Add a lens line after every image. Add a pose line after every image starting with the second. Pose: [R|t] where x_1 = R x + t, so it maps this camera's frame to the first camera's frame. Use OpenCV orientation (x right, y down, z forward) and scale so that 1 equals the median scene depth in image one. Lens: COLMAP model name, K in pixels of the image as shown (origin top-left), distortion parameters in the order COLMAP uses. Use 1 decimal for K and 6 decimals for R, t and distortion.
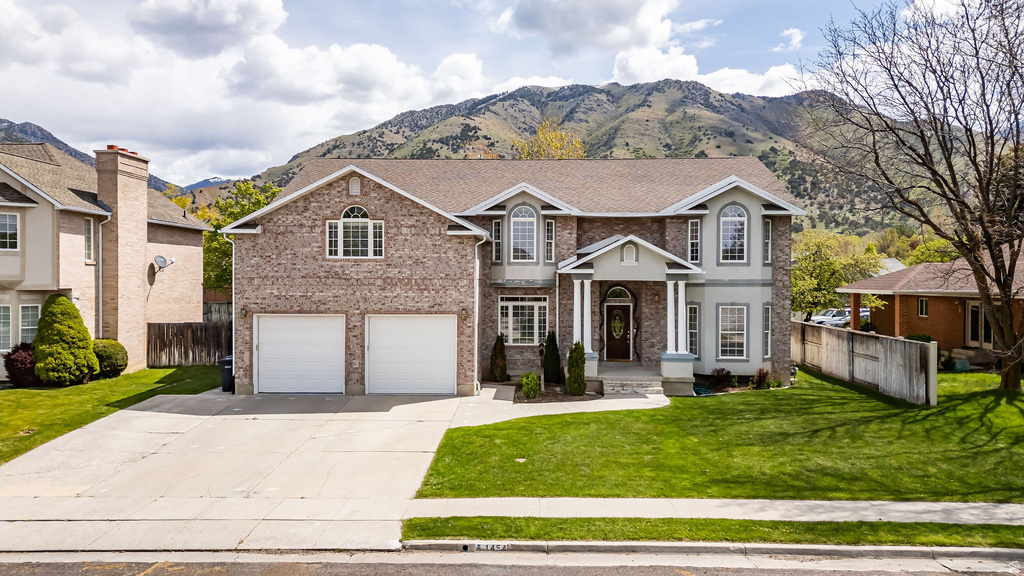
lens RADIAL K [[720.2, 0, 512.0], [0, 720.2, 288.0], [0, 0, 1]] dist [0.084787, -0.076228]
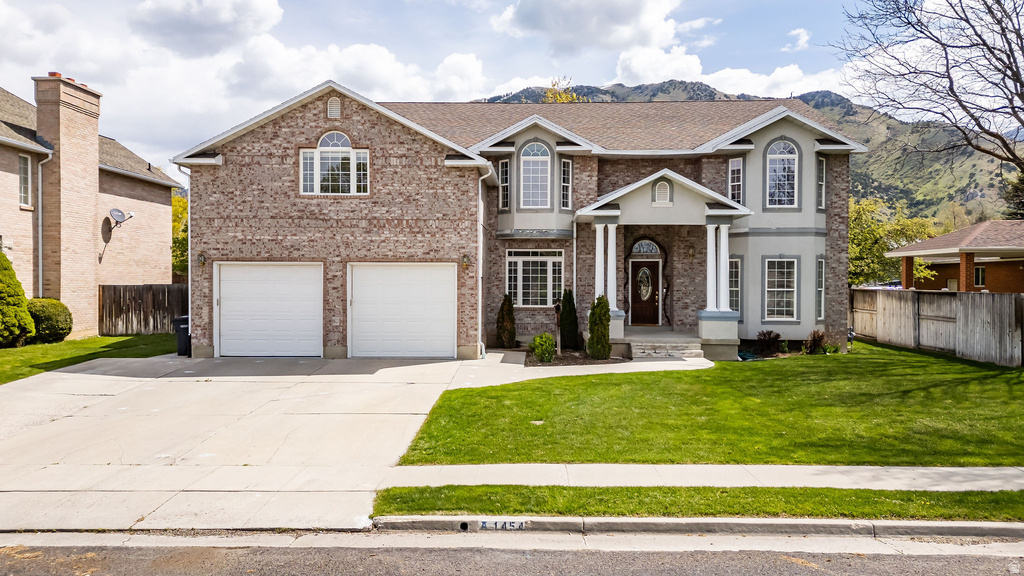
lens RADIAL K [[724.5, 0, 516.6], [0, 724.5, 290.3], [0, 0, 1]] dist [0.075350, -0.063070]
pose [[0.999999, -0.000703, 0.000745, -0.006875], [0.000704, 1.000000, -0.000634, 0.060505], [-0.000744, 0.000635, 1.000000, 0.138268]]
